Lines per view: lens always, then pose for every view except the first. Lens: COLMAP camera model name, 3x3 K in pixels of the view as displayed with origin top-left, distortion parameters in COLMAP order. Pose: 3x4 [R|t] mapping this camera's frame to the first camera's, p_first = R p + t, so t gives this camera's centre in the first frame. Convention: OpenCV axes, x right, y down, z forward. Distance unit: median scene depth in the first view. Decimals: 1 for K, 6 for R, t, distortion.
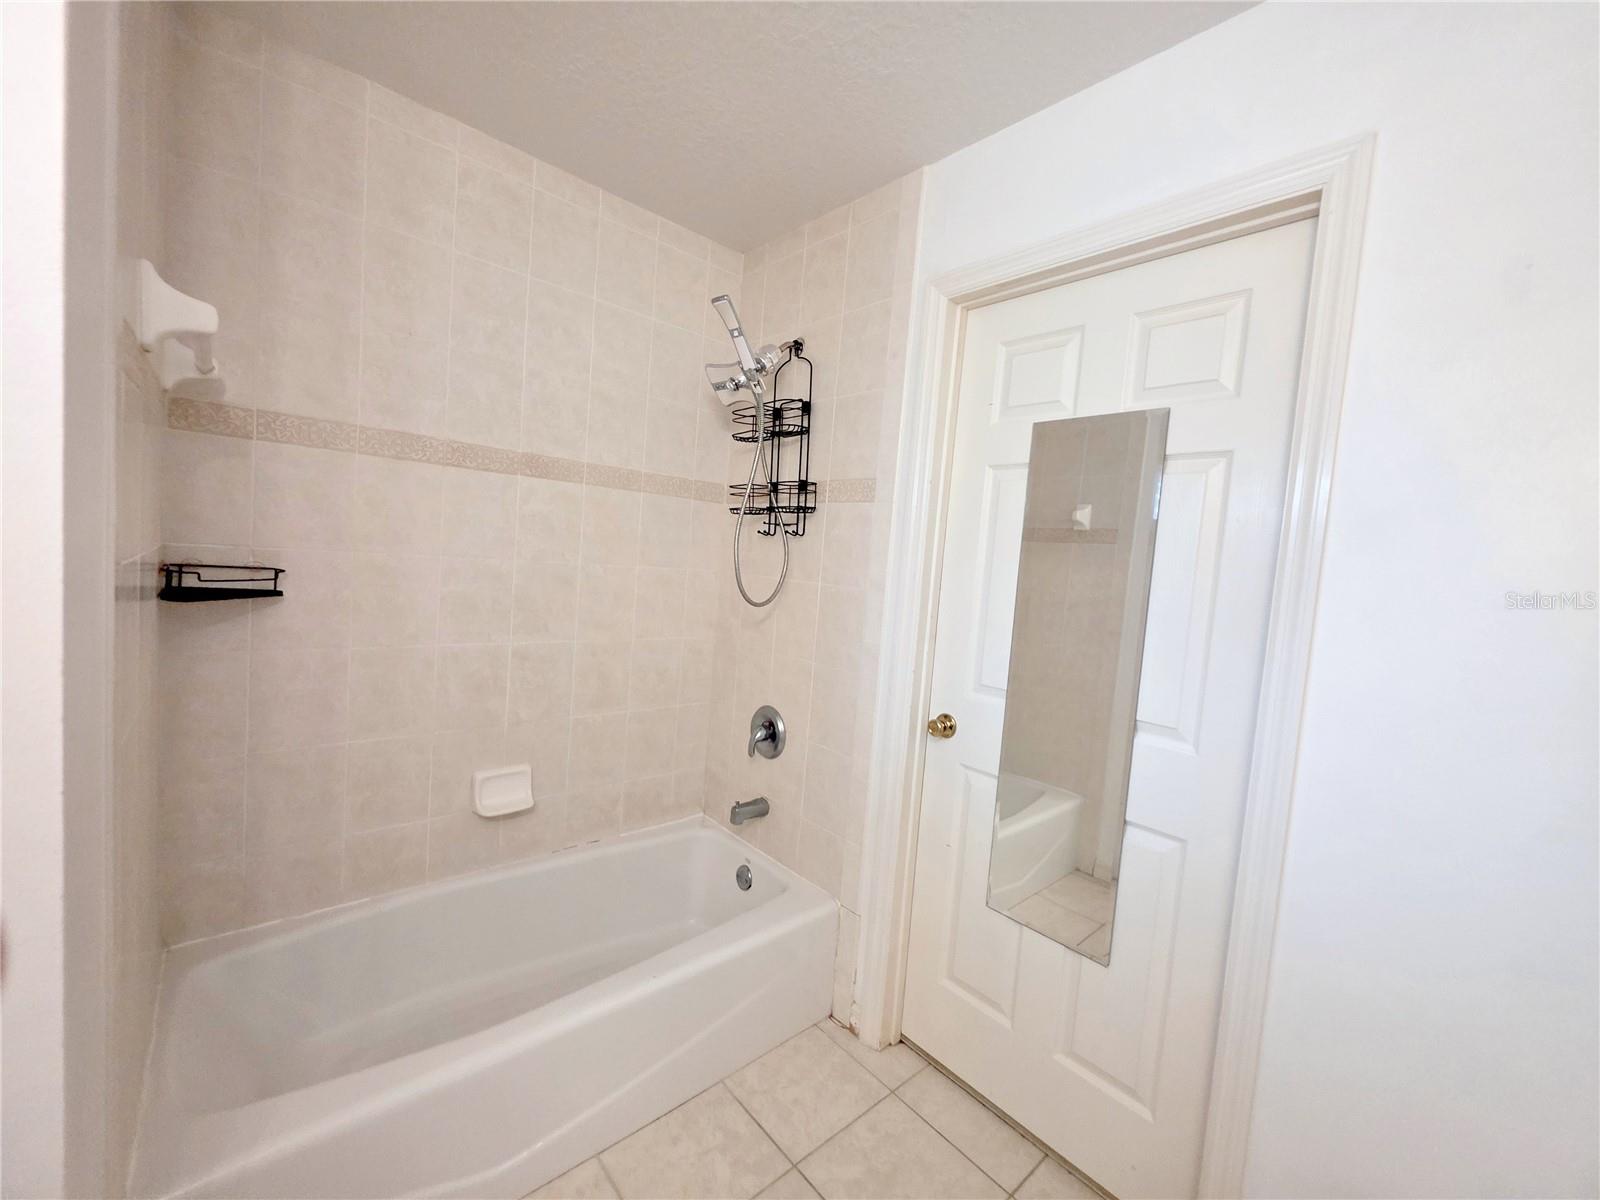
lens RADIAL K [[639.1, 0, 792.7], [0, 639.1, 598.1], [0, 0, 1]] dist [0.000585, 0.000456]
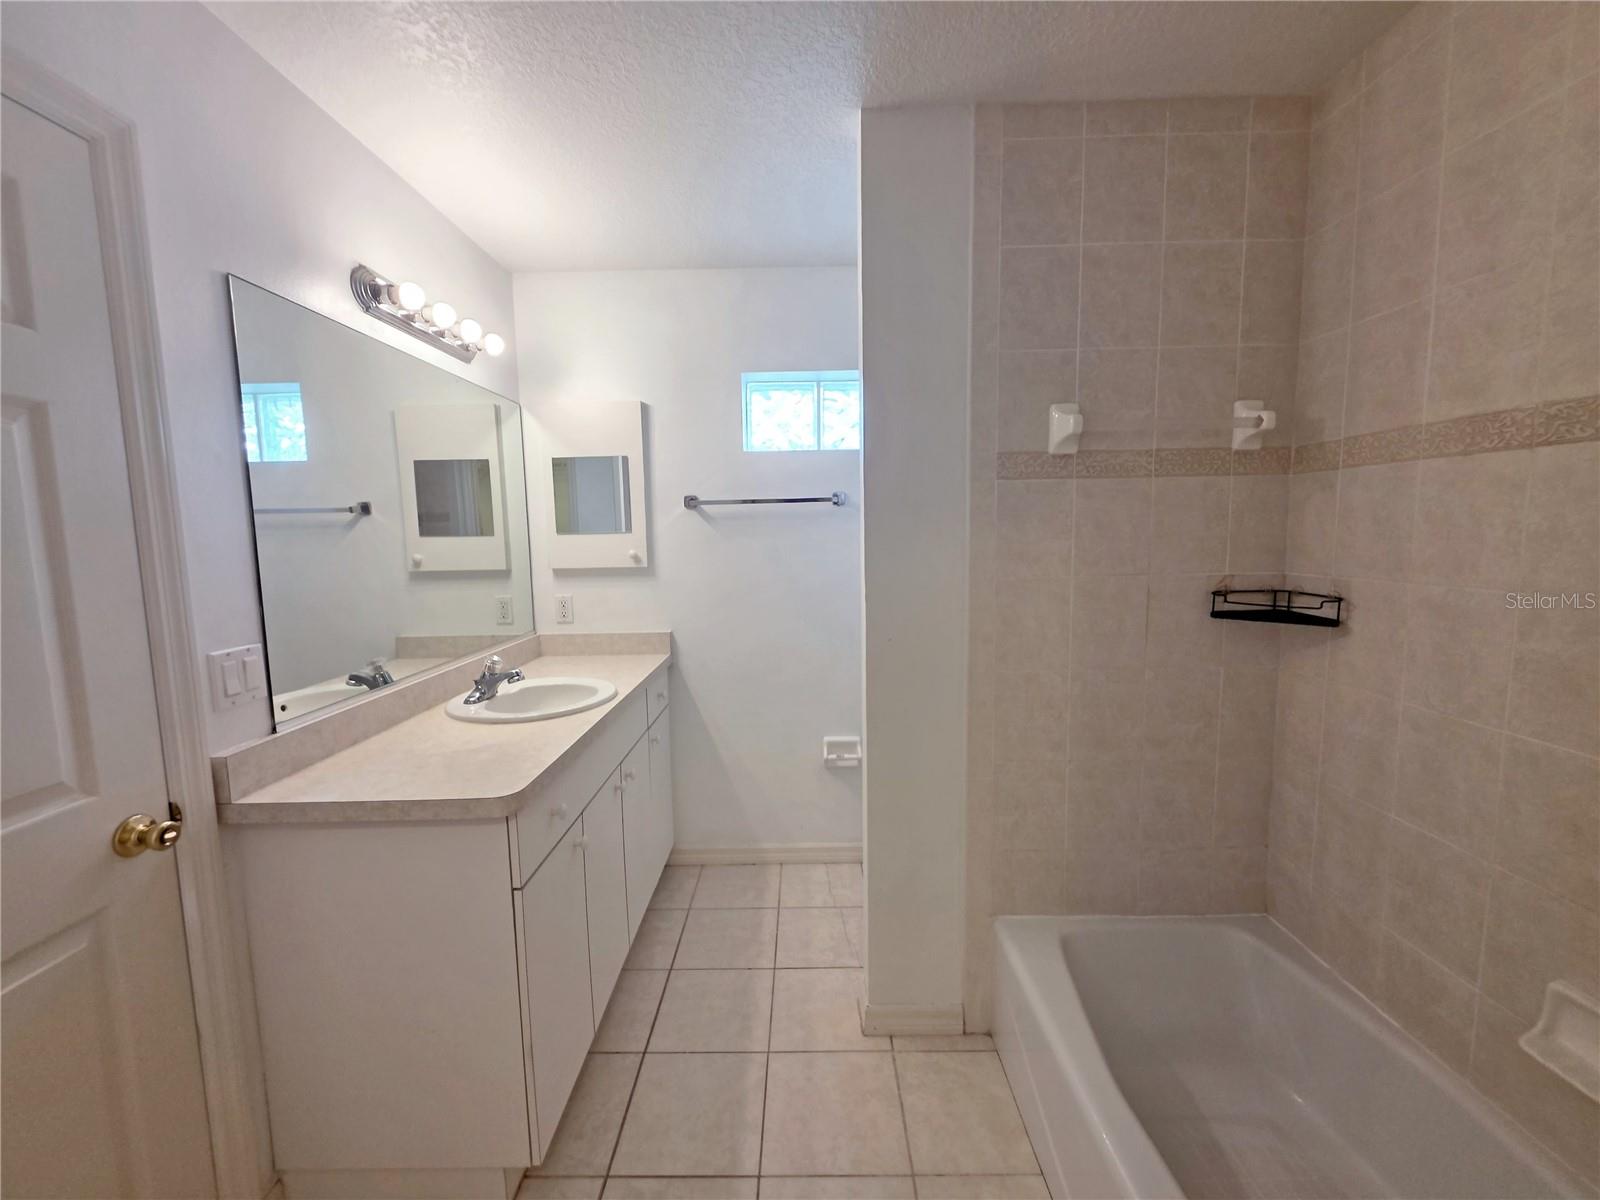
lens RADIAL K [[639.1, 0, 792.7], [0, 639.1, 598.1], [0, 0, 1]] dist [0.000585, 0.000456]
pose [[-0.671762, 0.016073, -0.740593, 0.434676], [-0.080113, 0.992324, 0.094203, -0.068181], [0.736422, 0.122614, -0.665318, 0.976087]]
